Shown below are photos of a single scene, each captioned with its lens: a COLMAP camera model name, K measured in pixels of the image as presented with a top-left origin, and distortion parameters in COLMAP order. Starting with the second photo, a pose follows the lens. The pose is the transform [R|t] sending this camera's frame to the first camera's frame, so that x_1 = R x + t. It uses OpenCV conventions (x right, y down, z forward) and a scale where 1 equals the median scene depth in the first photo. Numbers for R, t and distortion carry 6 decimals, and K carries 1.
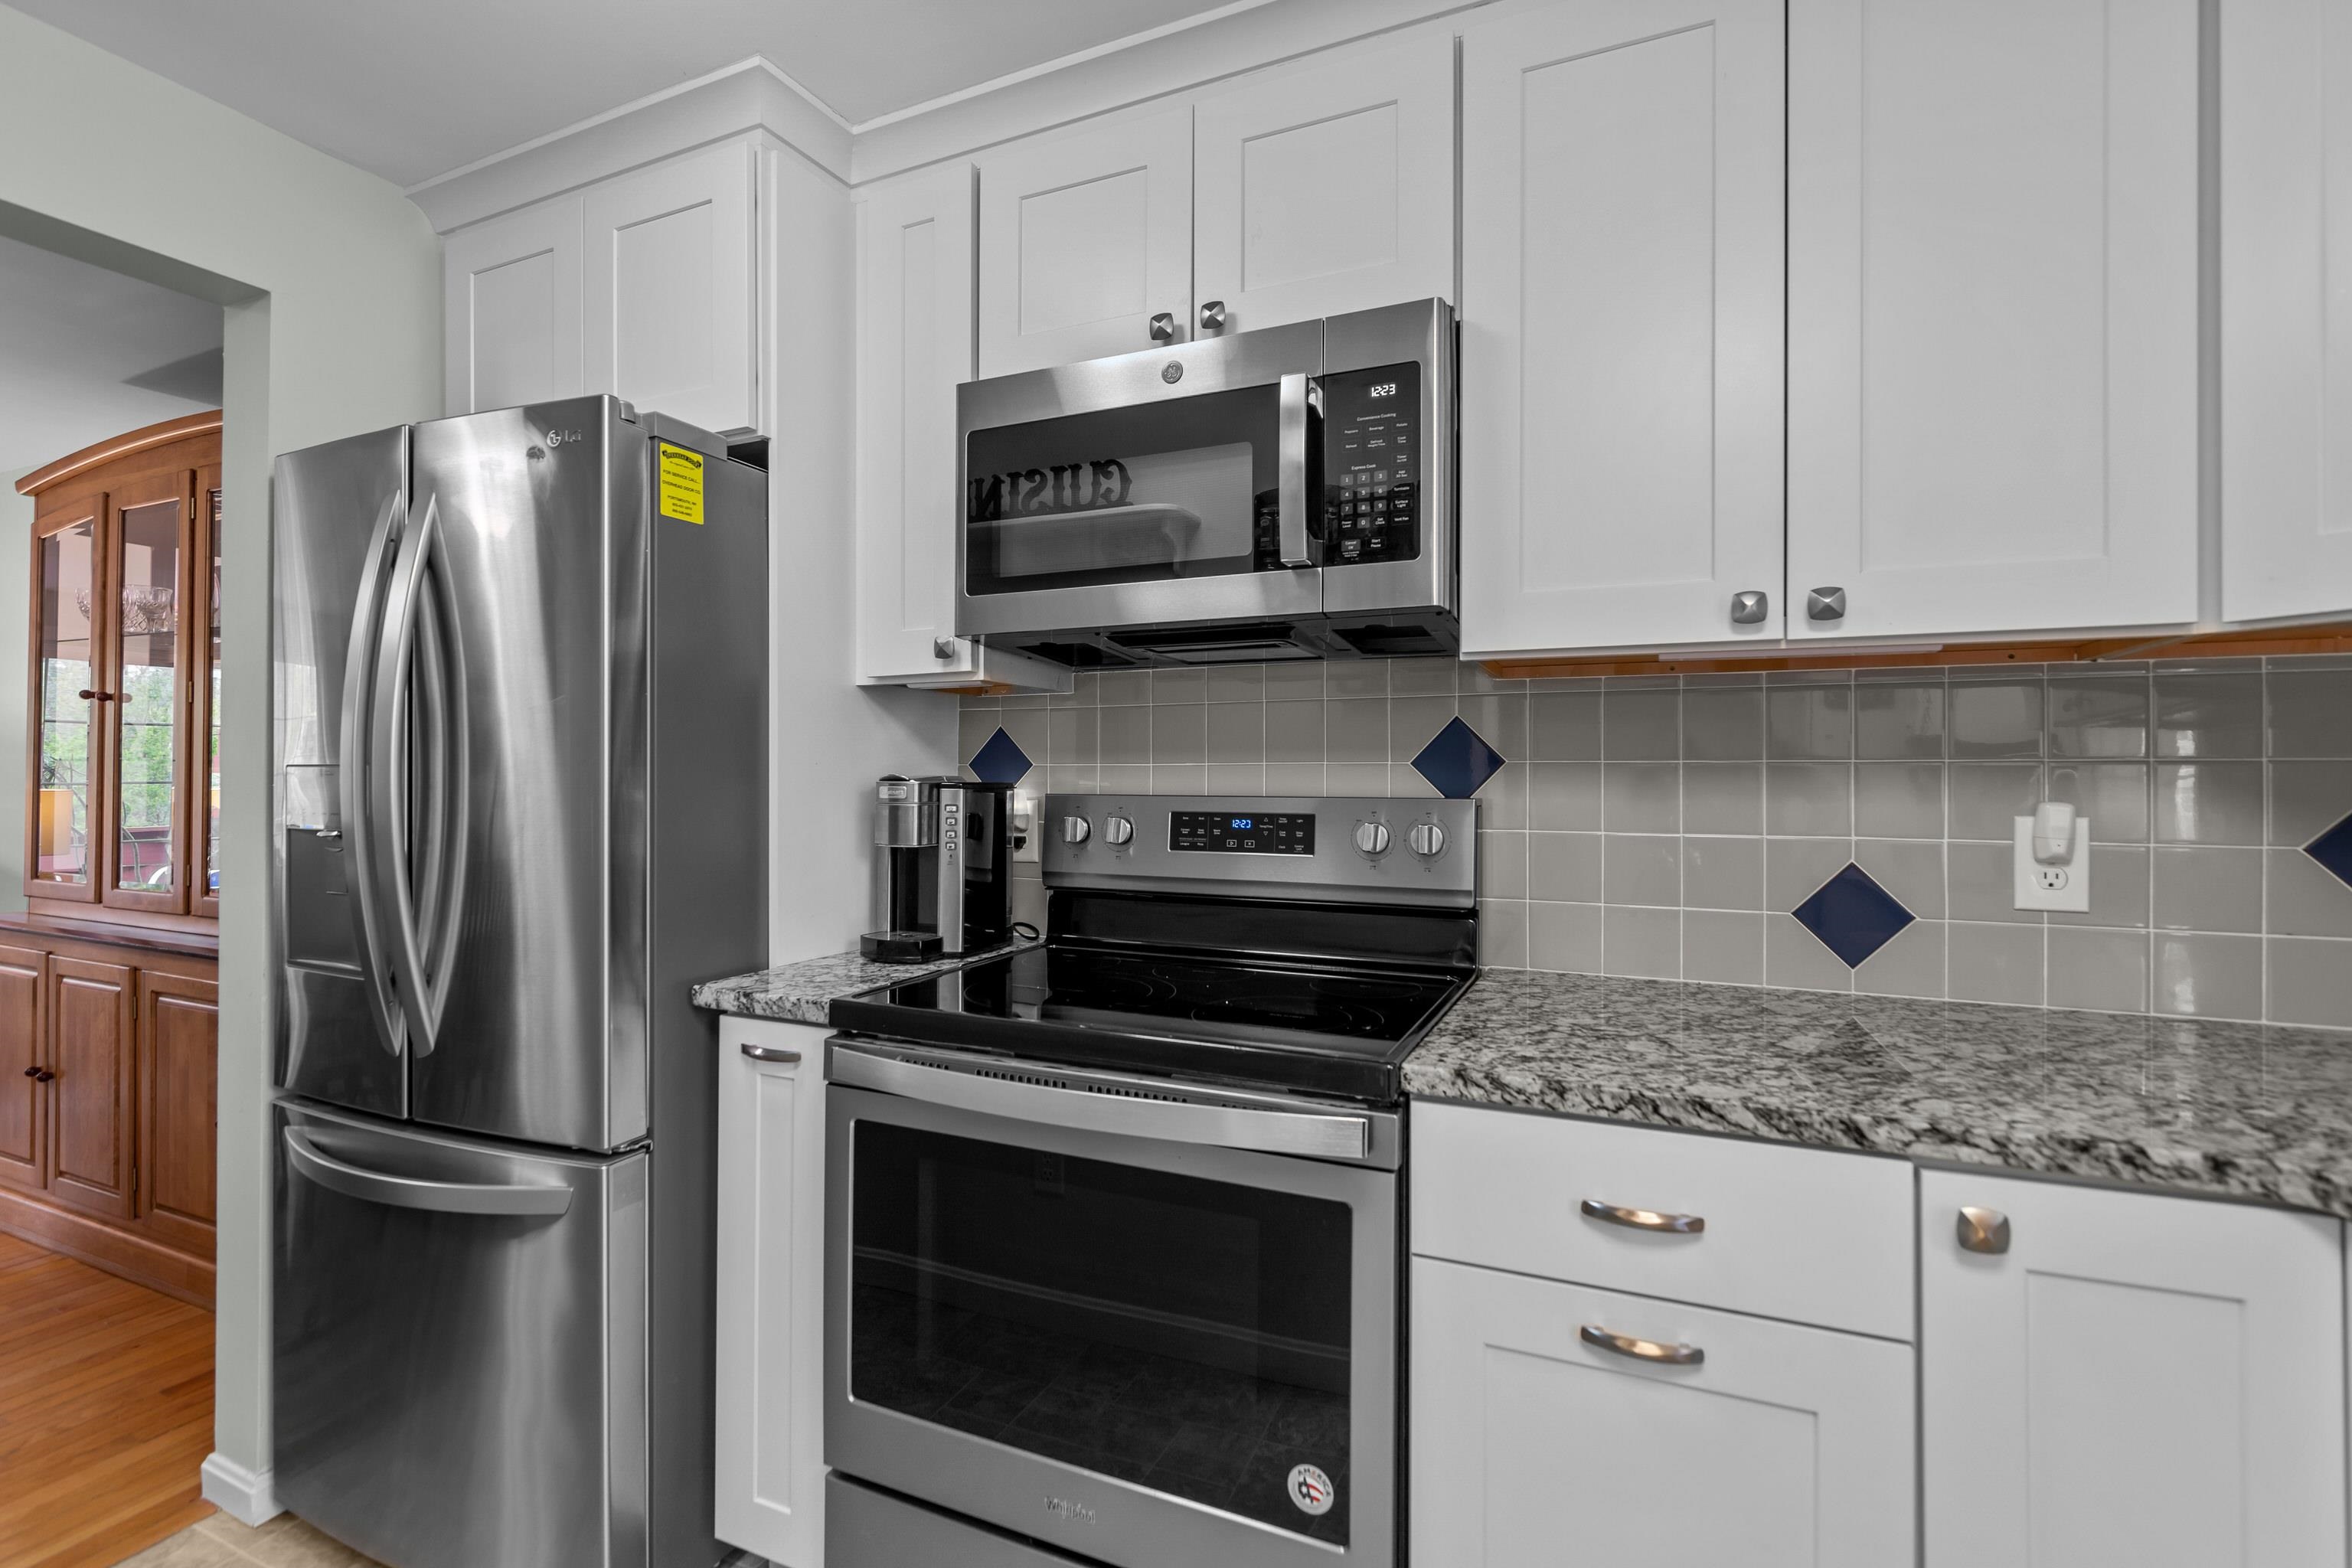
lens RADIAL K [[1061.5, 0, 1176.0], [0, 1061.5, 784.0], [0, 0, 1]] dist [-0.003183, -0.000627]
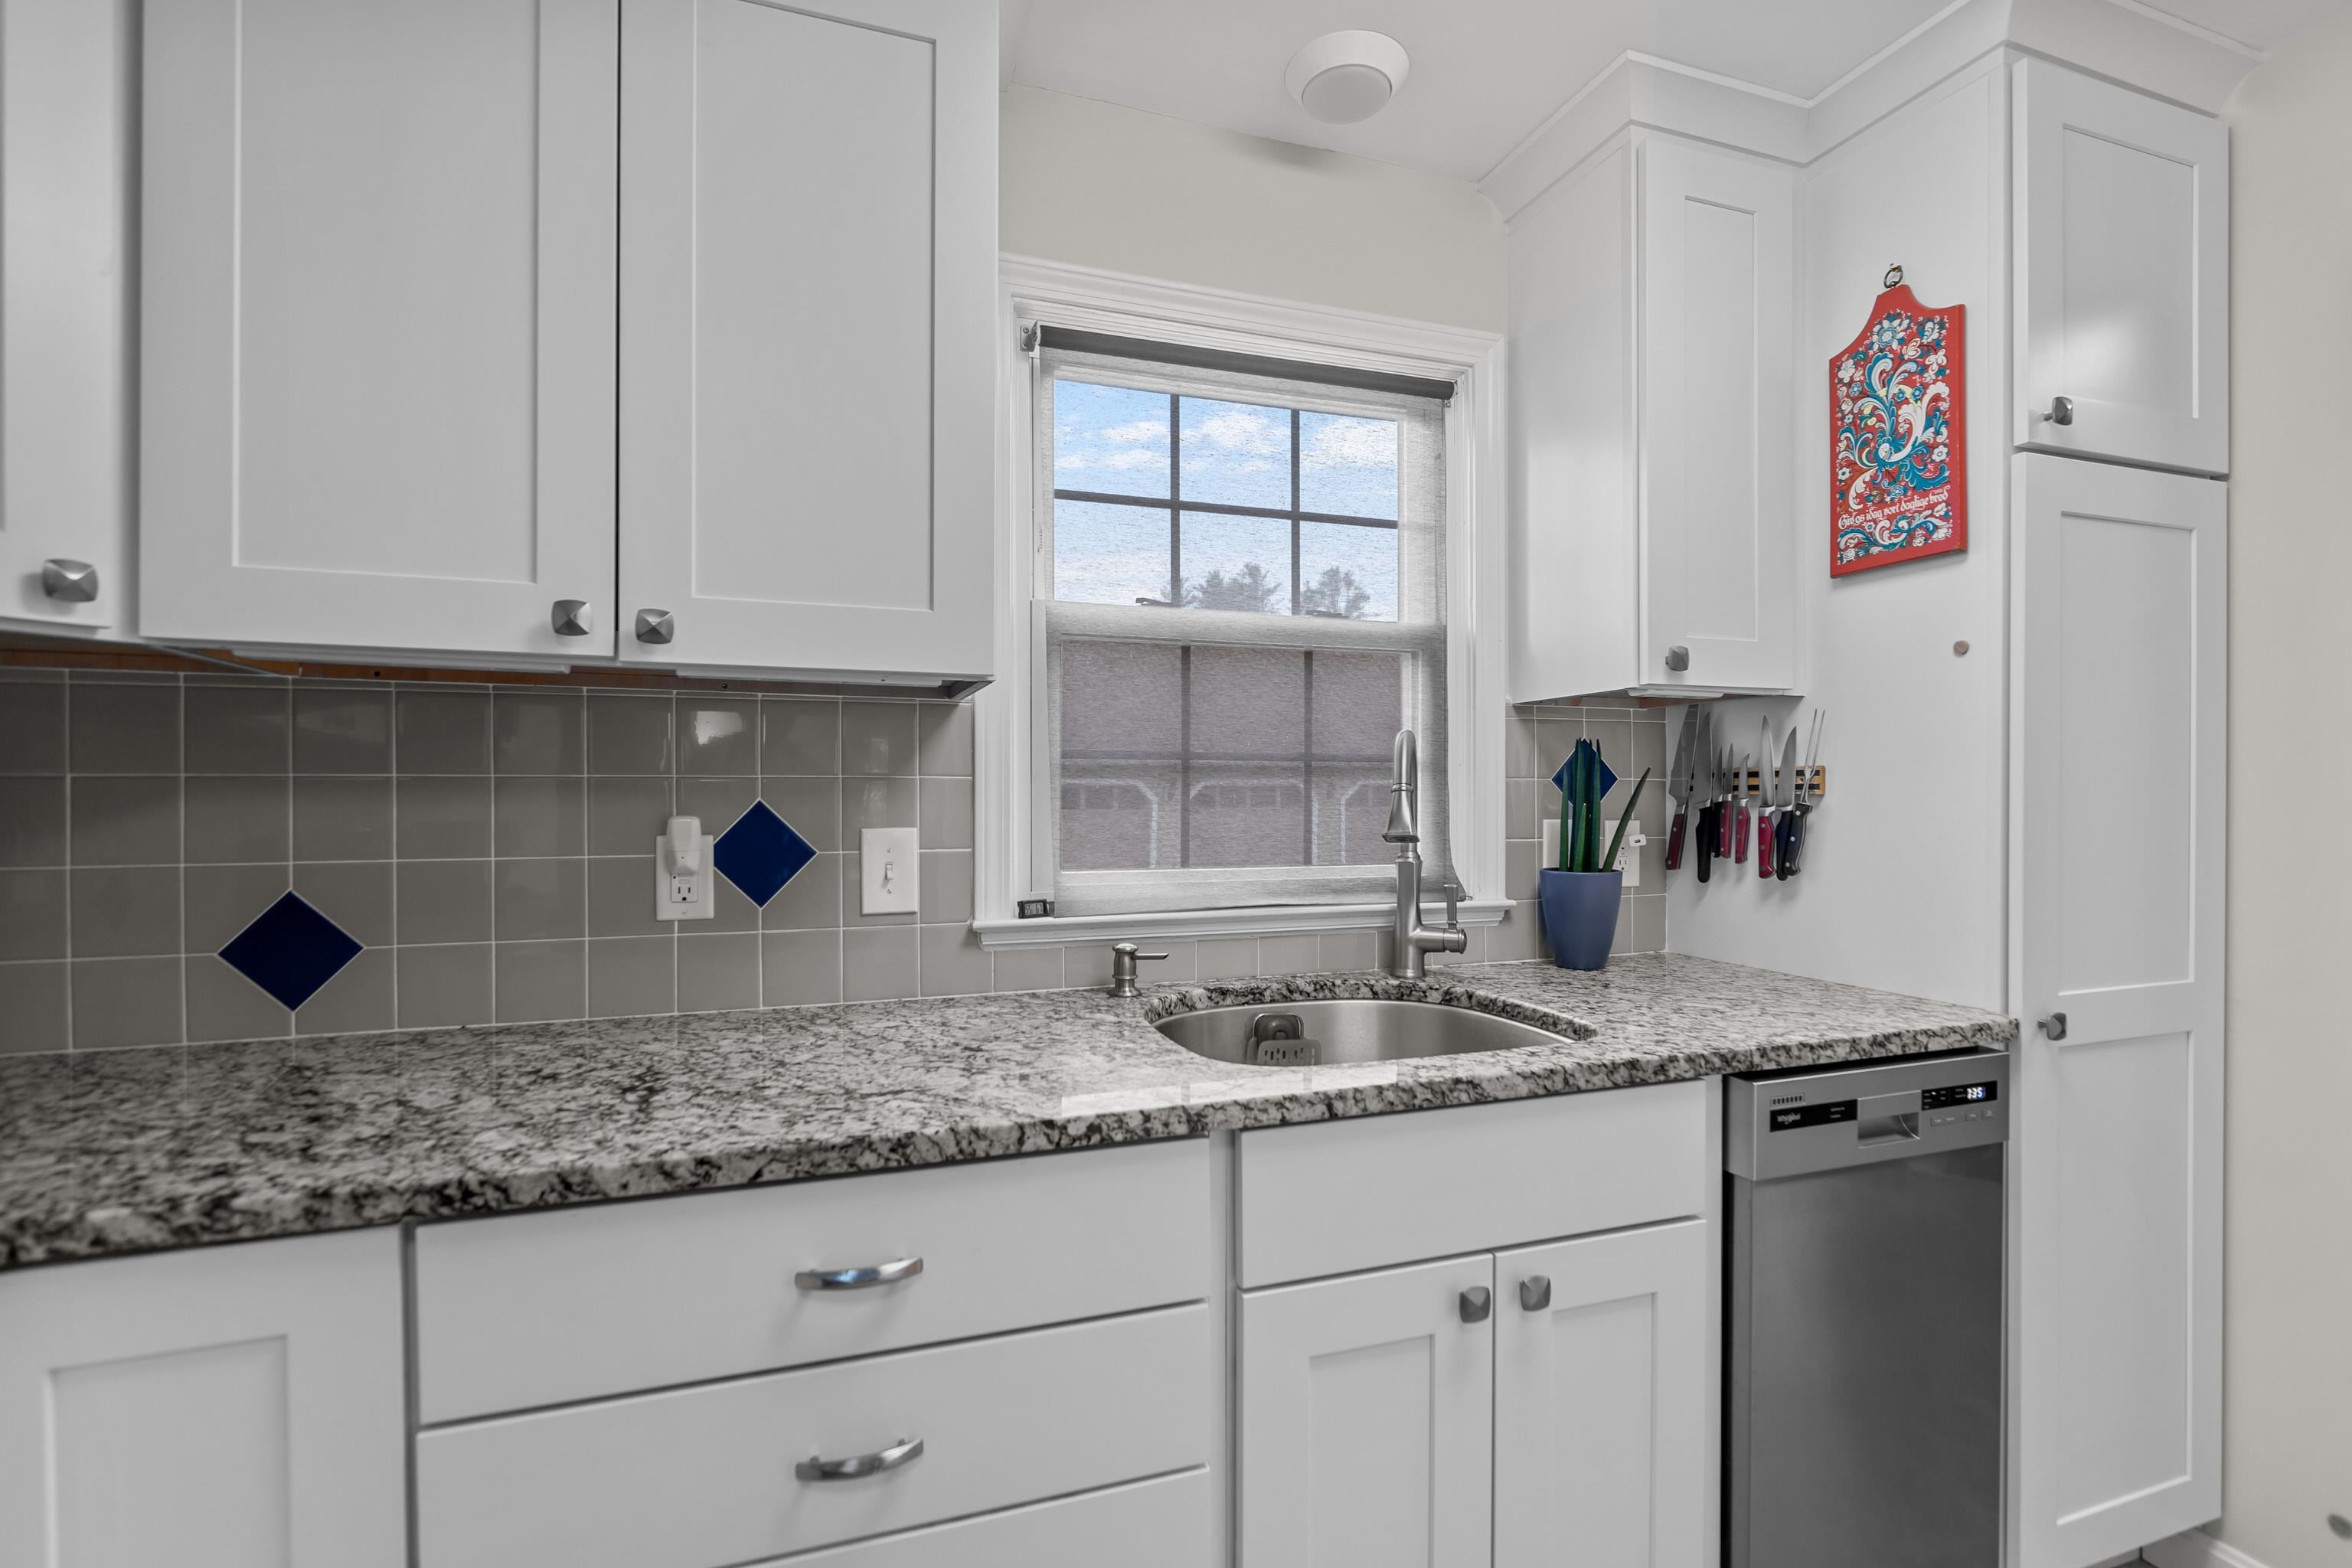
lens RADIAL K [[1061.5, 0, 1176.0], [0, 1061.5, 784.0], [0, 0, 1]] dist [-0.003183, -0.000627]
pose [[0.687142, 0.014416, 0.726380, 0.489752], [-0.002094, 0.999838, -0.017863, -0.001871], [-0.726520, 0.010754, 0.687061, -0.146800]]
